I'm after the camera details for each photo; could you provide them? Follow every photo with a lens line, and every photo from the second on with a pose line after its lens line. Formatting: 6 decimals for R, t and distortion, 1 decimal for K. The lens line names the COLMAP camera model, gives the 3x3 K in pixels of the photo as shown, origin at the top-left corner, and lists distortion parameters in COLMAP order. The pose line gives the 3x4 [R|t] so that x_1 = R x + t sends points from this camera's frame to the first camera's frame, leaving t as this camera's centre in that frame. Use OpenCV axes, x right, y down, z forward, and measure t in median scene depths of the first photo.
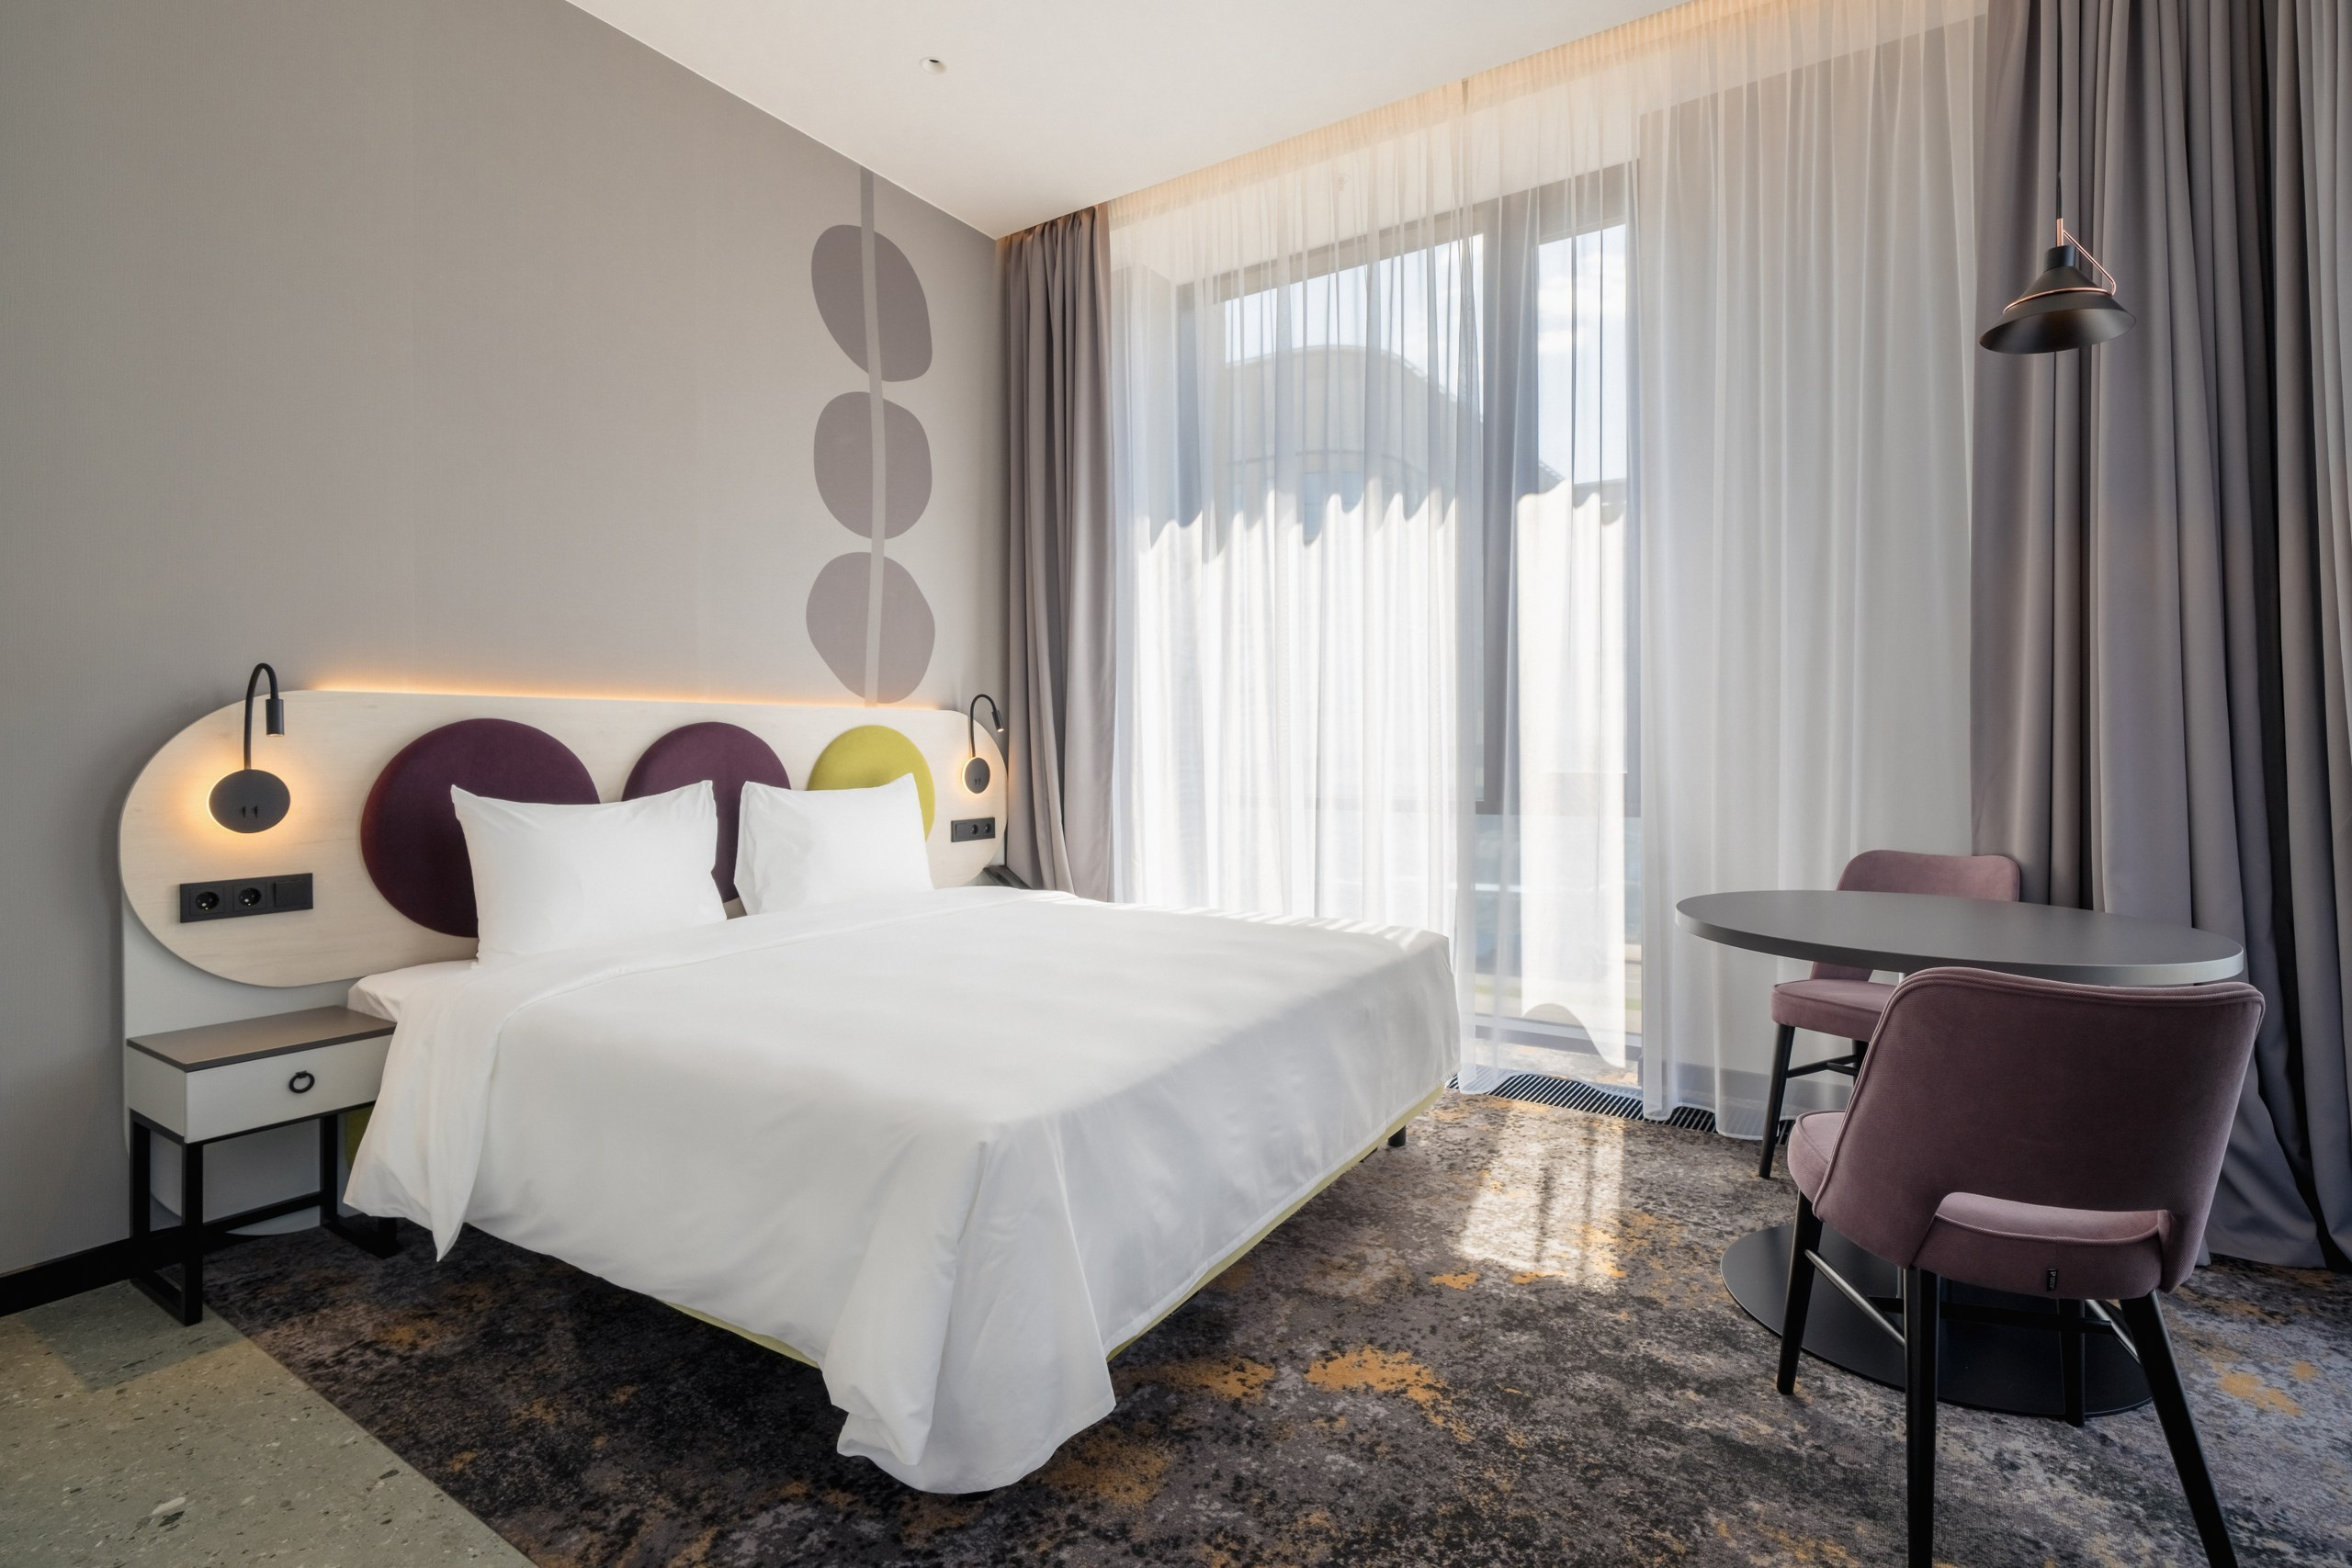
lens RADIAL K [[1098.1, 0, 1218.8], [0, 1098.1, 750.4], [0, 0, 1]] dist [0.001488, 0.000625]
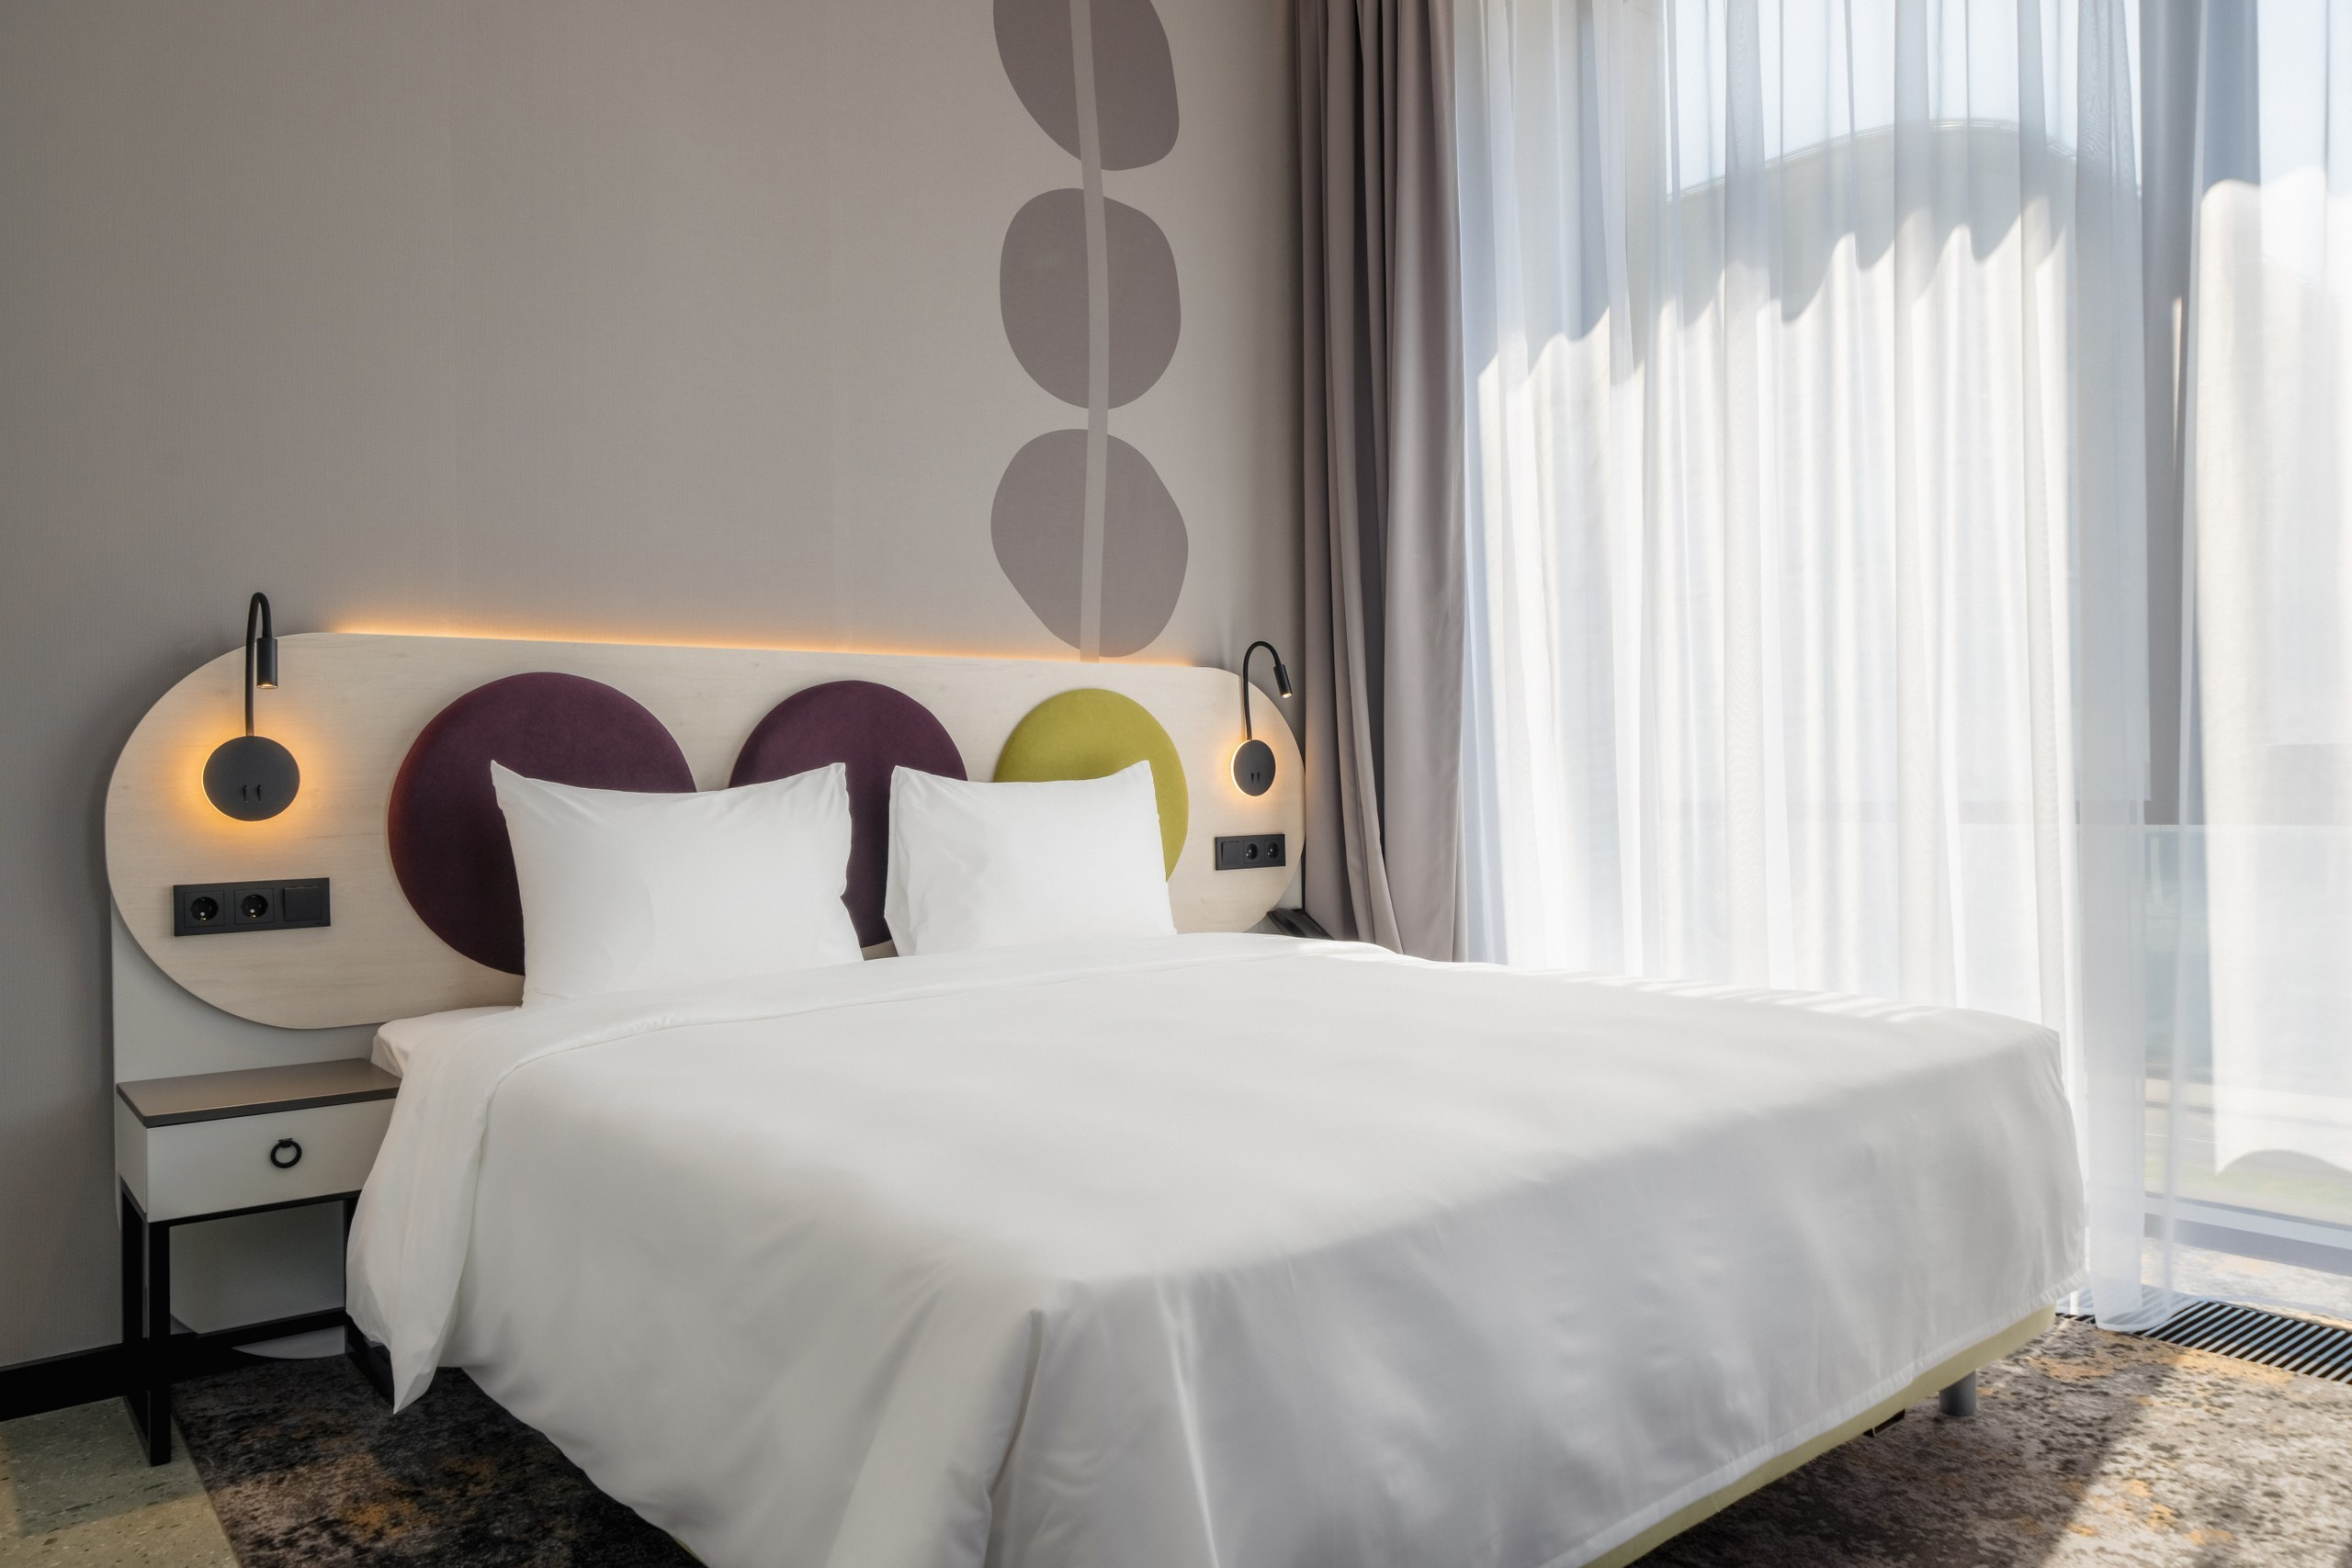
lens RADIAL K [[1604.3, 0, 1176.0], [0, 1604.3, 784.0], [0, 0, 1]] dist [0.003578, 0.001012]
pose [[0.946607, -0.011479, -0.322187, 0.064826], [0.011803, 0.999930, -0.000949, 0.052703], [0.322175, -0.002904, 0.946676, 0.147615]]
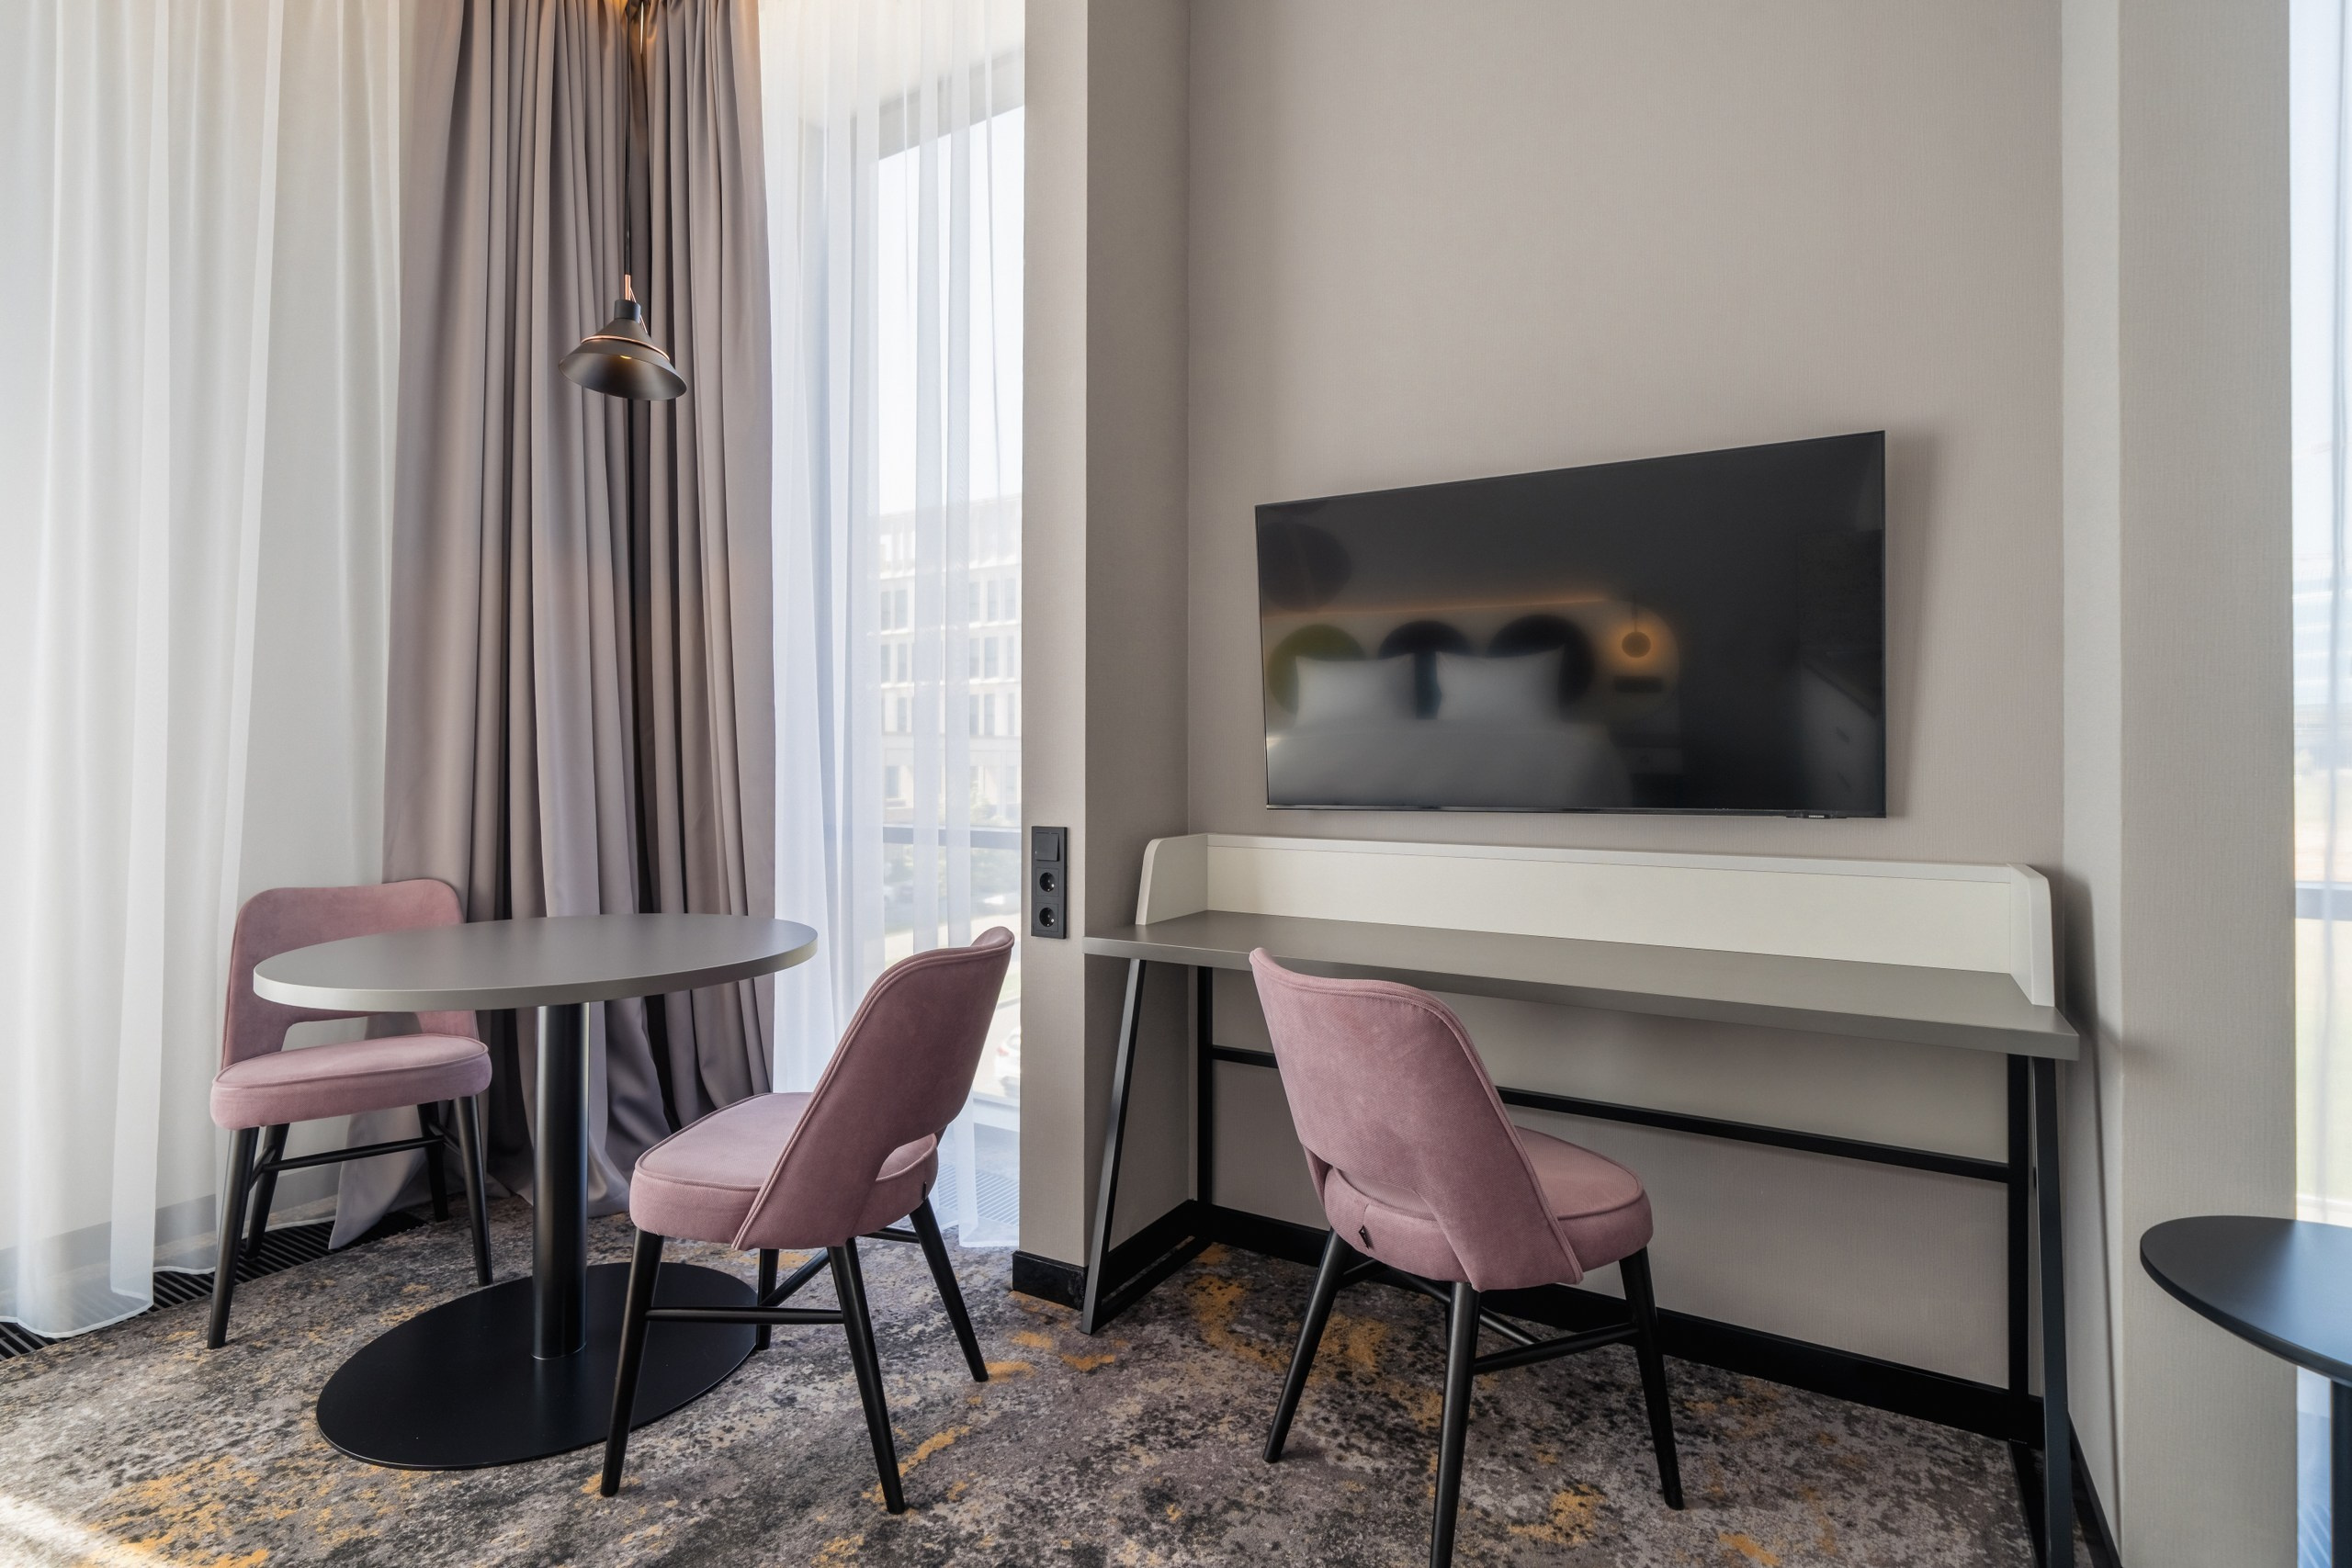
lens RADIAL K [[1121.3, 0, 1176.0], [0, 1121.3, 784.0], [0, 0, 1]] dist [-0.002441, -0.000454]
pose [[-0.026176, -0.009950, 0.999608, -0.270961], [-0.000809, 0.999950, 0.009932, 0.004733], [-0.999657, -0.000549, -0.026182, 0.400052]]
